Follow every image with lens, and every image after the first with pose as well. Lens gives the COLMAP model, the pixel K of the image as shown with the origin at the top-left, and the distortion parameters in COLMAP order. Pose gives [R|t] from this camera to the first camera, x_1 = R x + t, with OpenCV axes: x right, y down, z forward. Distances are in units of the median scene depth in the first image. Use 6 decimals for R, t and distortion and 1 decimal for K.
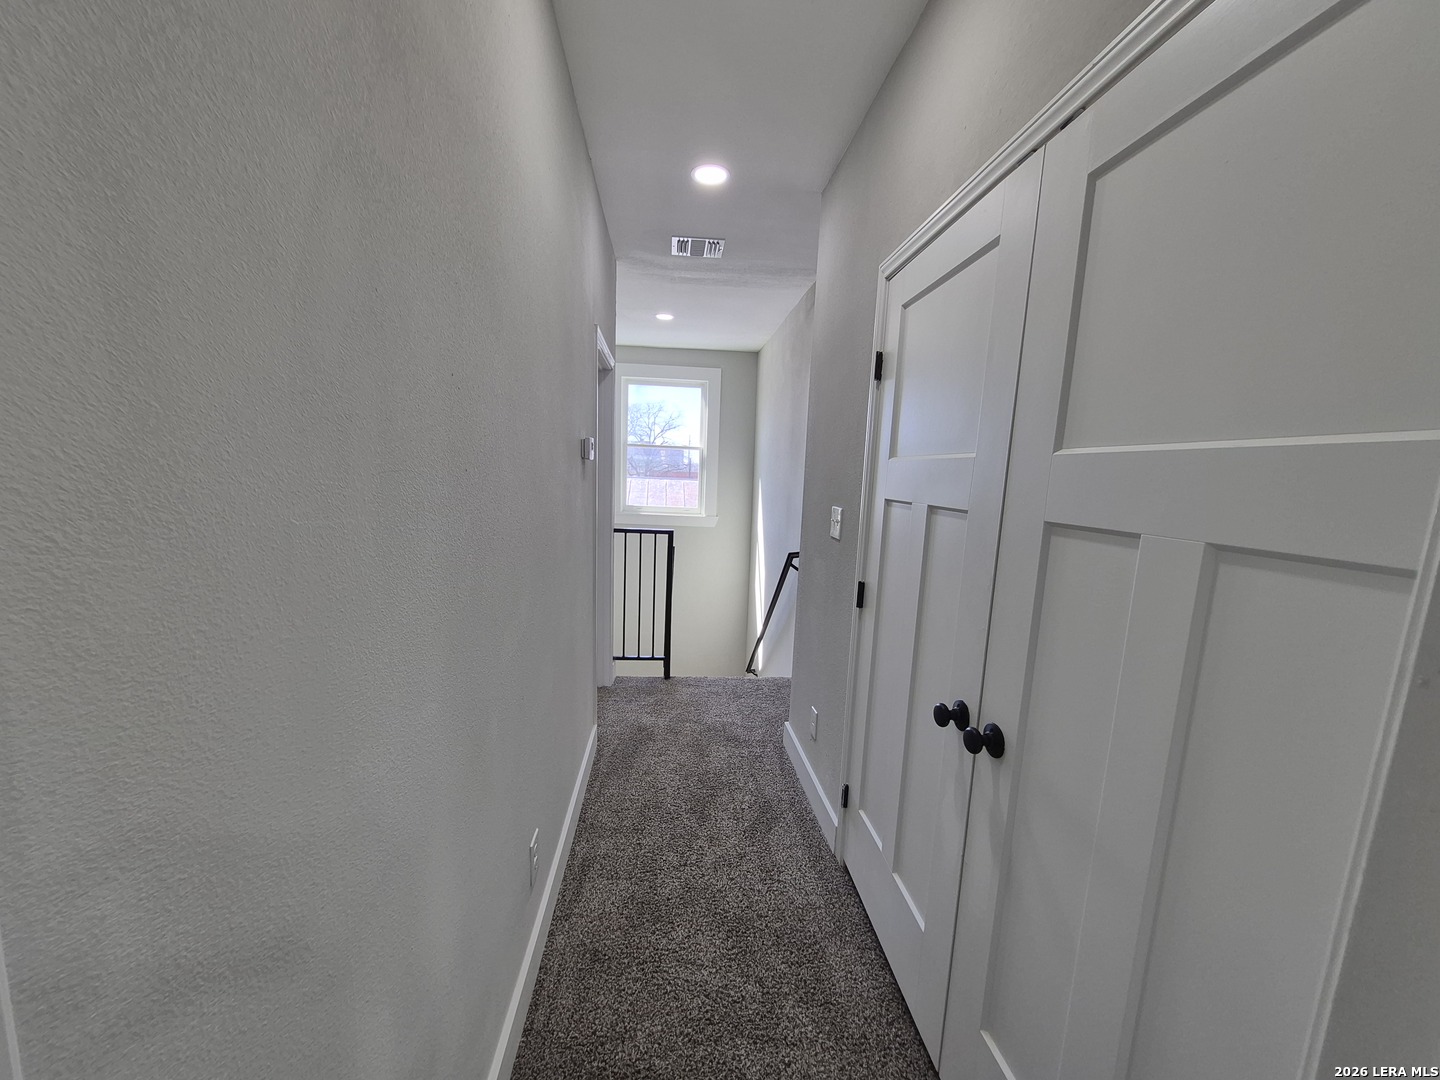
lens RADIAL K [[566.4, 0, 708.9], [0, 566.4, 558.4], [0, 0, 1]] dist [0.001763, 0.000250]
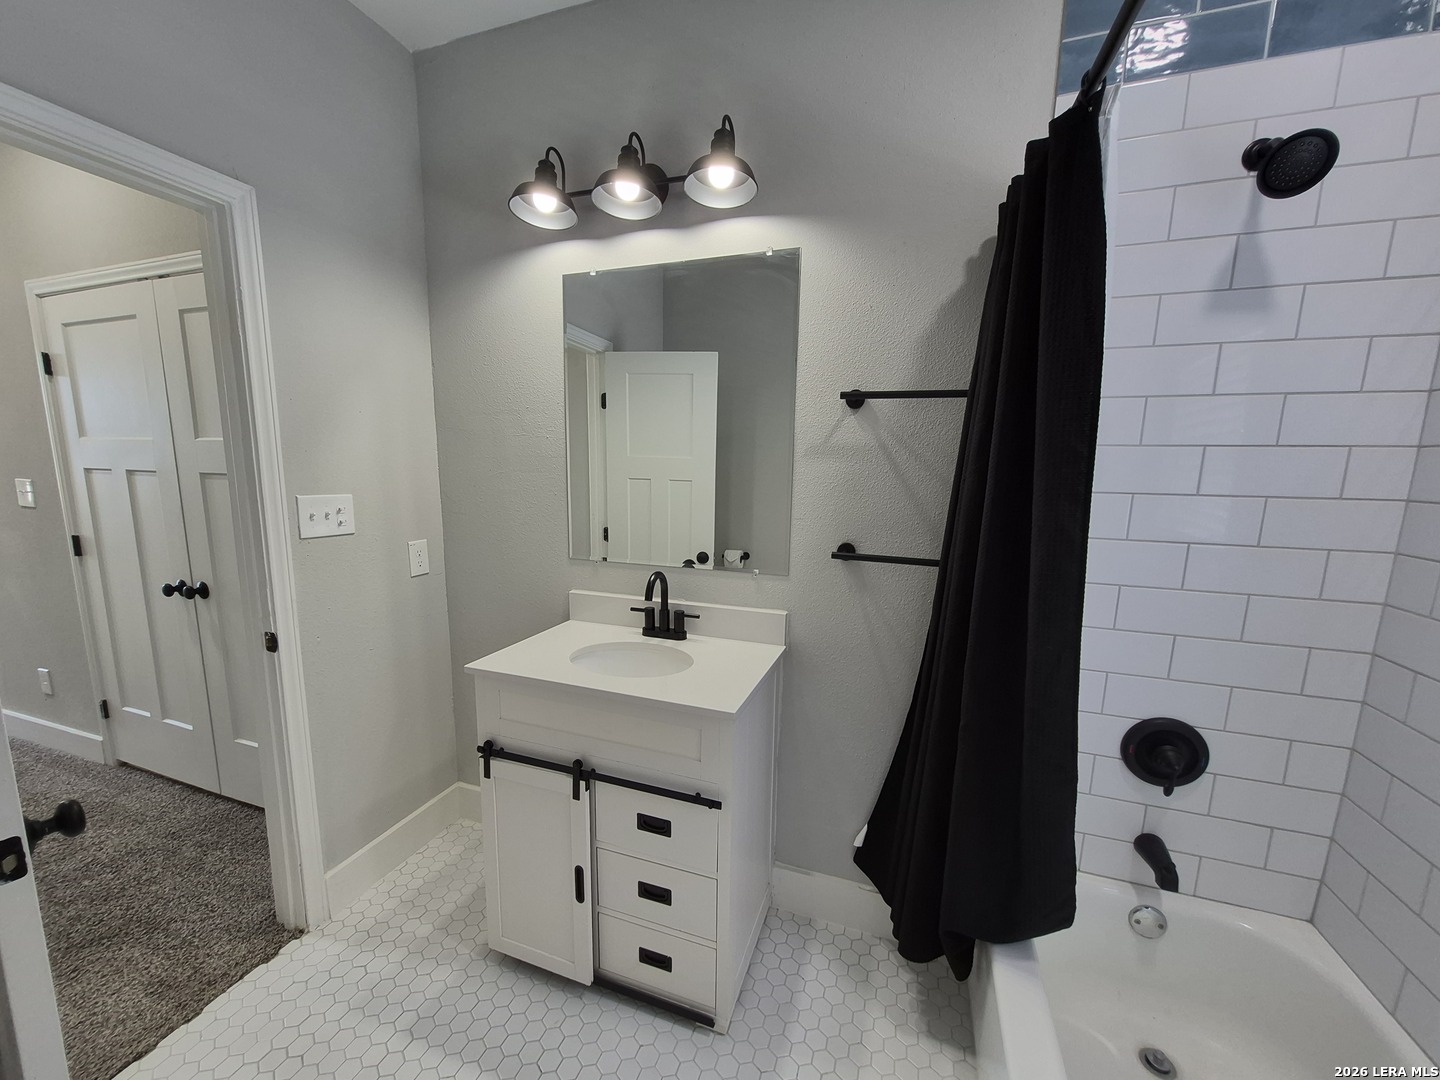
lens RADIAL K [[566.4, 0, 708.9], [0, 566.4, 558.4], [0, 0, 1]] dist [0.001763, 0.000250]
pose [[0.415437, -0.177398, 0.892156, -0.305009], [0.133797, 0.982048, 0.132969, 0.122922], [-0.899728, 0.064127, 0.431714, -0.878888]]
